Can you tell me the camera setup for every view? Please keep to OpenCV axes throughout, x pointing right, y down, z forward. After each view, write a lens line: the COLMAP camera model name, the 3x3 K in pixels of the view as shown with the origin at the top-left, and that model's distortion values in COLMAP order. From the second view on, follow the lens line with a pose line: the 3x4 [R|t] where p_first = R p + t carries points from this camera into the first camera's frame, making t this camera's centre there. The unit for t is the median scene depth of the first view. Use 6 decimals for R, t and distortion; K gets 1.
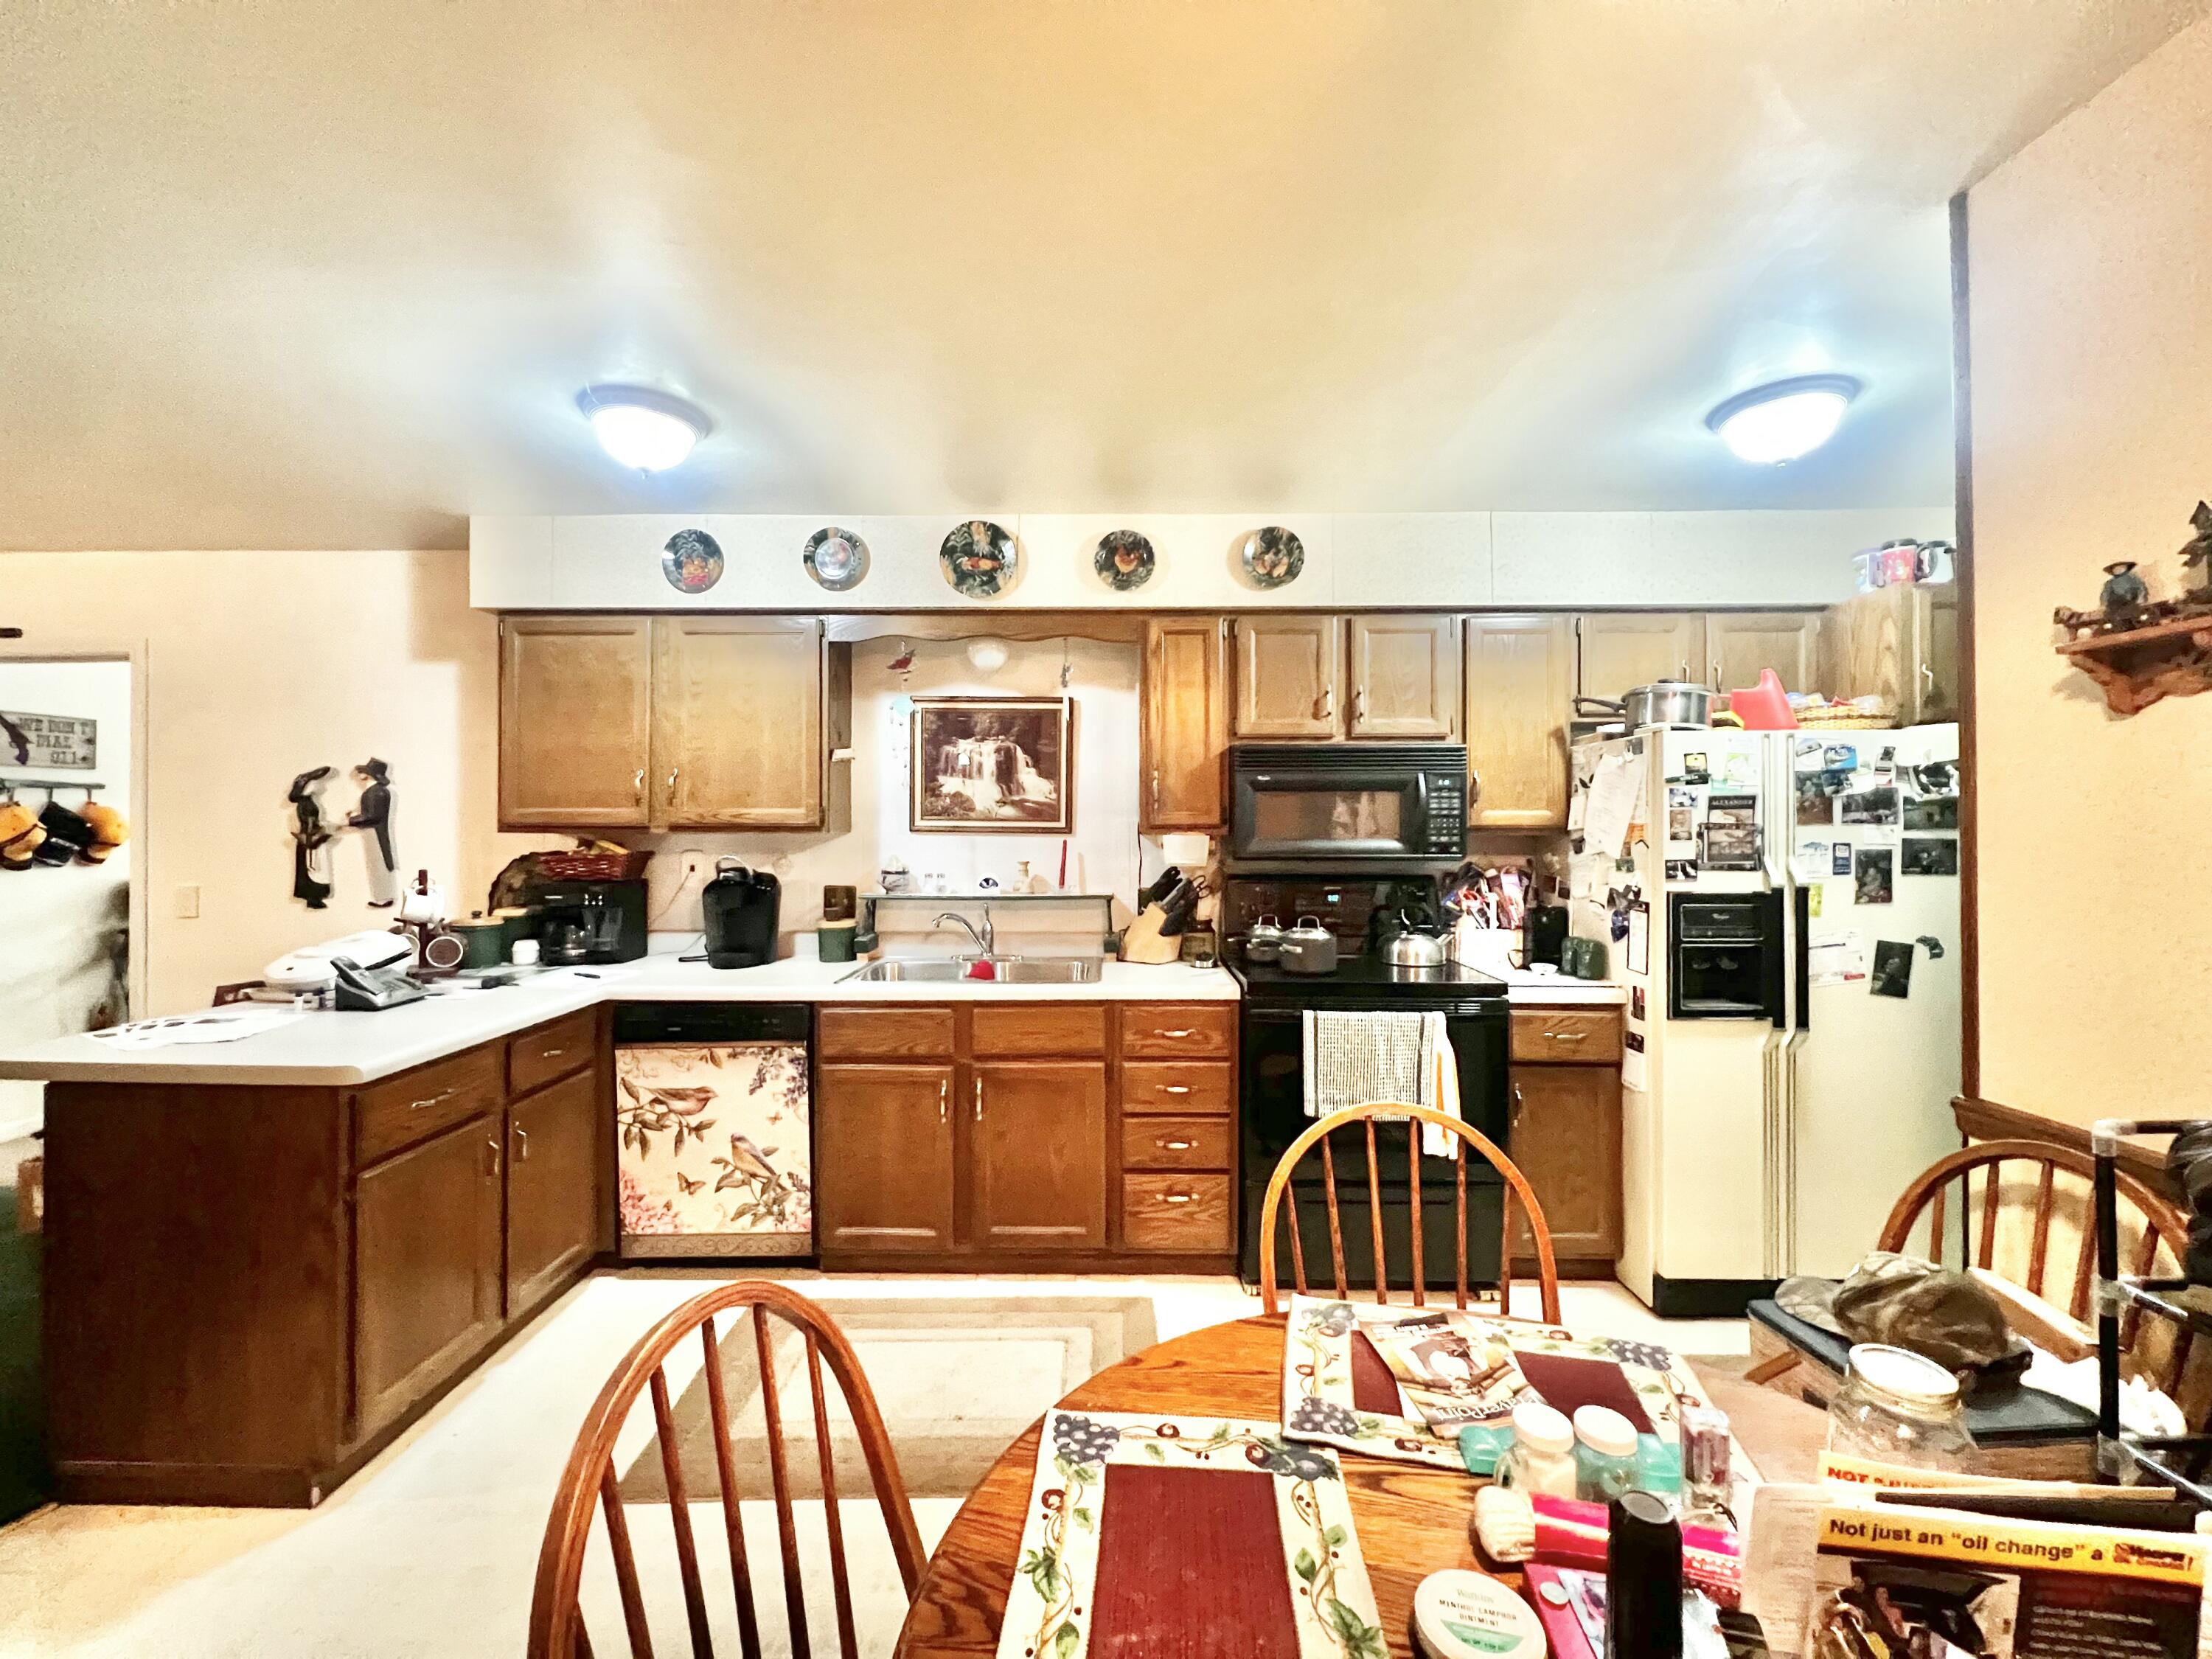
lens RADIAL K [[886.4, 0, 1104.7], [0, 886.4, 826.1], [0, 0, 1]] dist [-0.002754, 0.002182]
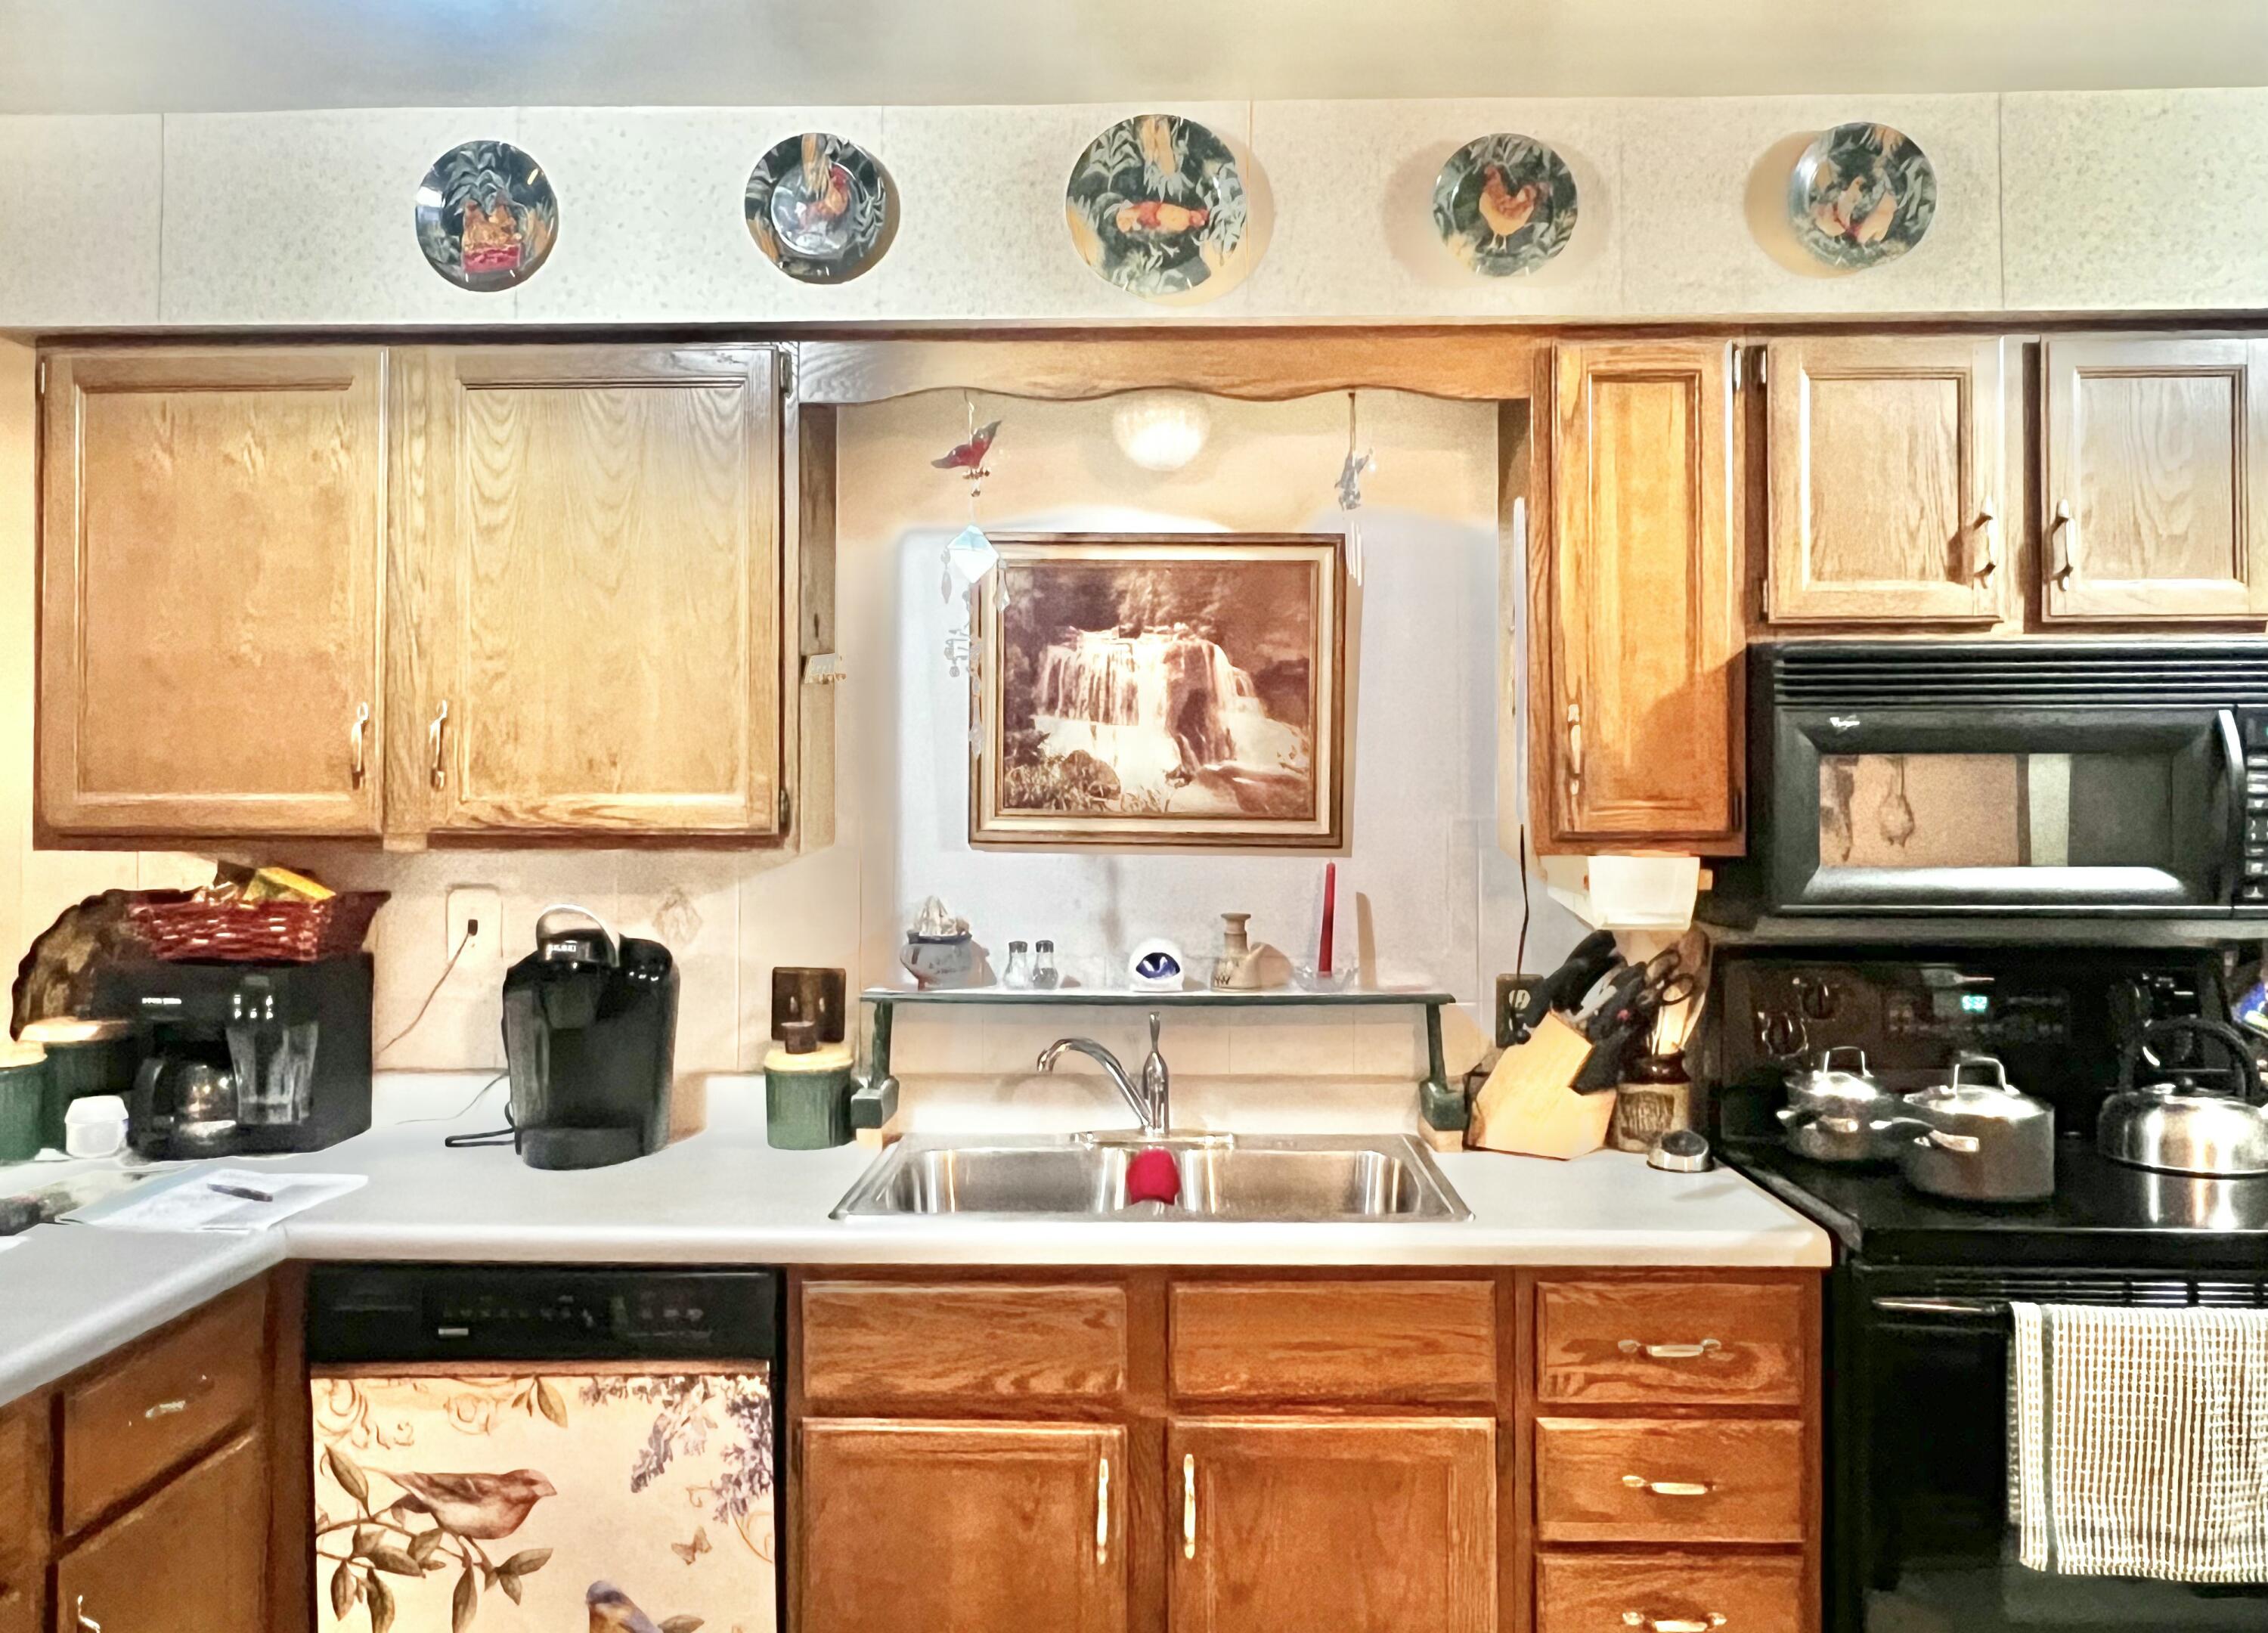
lens RADIAL K [[1676.8, 0, 1135.9], [0, 1676.8, 788.6], [0, 0, 1]] dist [-0.001510, -0.001960]
pose [[0.999832, -0.000272, -0.018322, -0.151004], [0.000168, 0.999984, -0.005677, -0.020040], [0.018323, 0.005673, 0.999816, 0.219684]]
